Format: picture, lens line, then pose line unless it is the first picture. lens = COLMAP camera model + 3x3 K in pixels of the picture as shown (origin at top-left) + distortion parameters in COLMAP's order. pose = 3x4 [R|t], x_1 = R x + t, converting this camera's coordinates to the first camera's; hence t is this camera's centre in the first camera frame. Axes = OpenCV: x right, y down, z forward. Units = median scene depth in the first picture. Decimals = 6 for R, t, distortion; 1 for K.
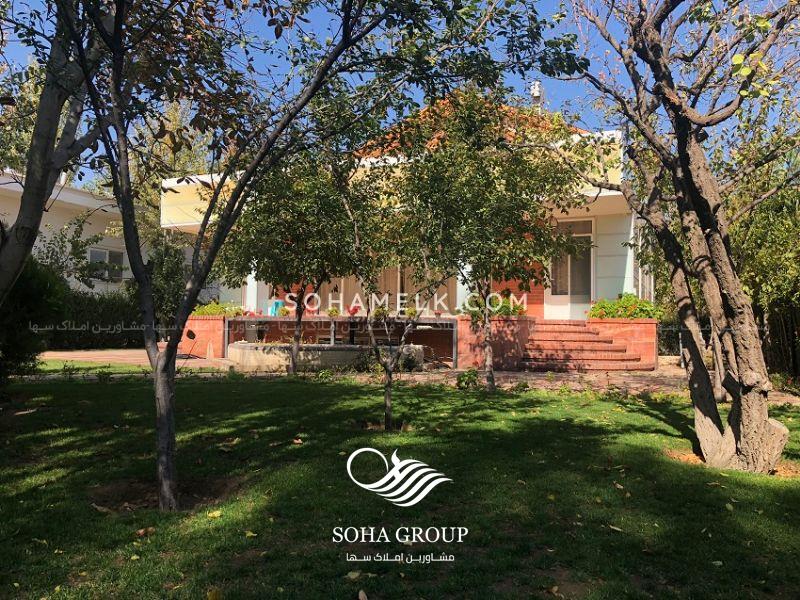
lens RADIAL K [[661.0, 0, 407.6], [0, 661.0, 288.8], [0, 0, 1]] dist [0.058825, -0.059860]
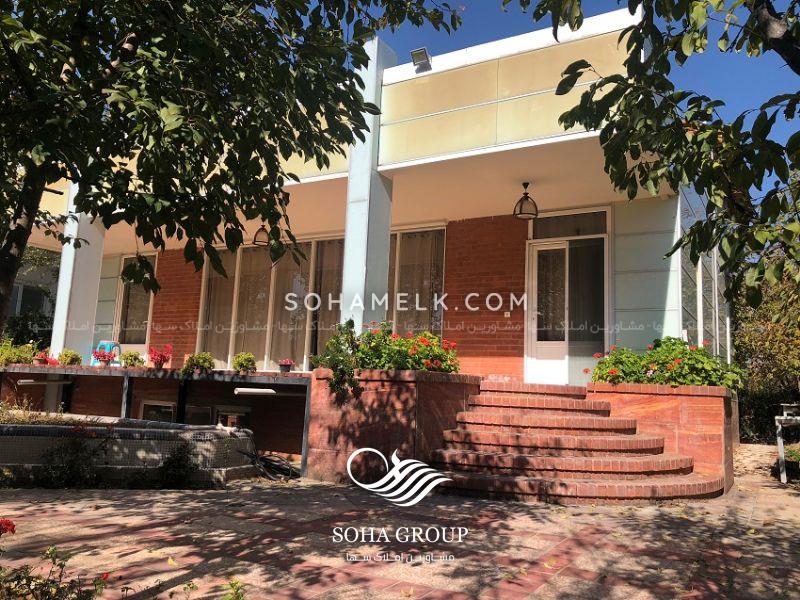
lens RADIAL K [[661.0, 0, 407.6], [0, 661.0, 288.8], [0, 0, 1]] dist [0.058825, -0.059860]
pose [[0.993766, 0.010273, -0.111010, 0.194533], [-0.020874, 0.995281, -0.094764, 0.024351], [0.109512, 0.096490, 0.989291, 0.476586]]
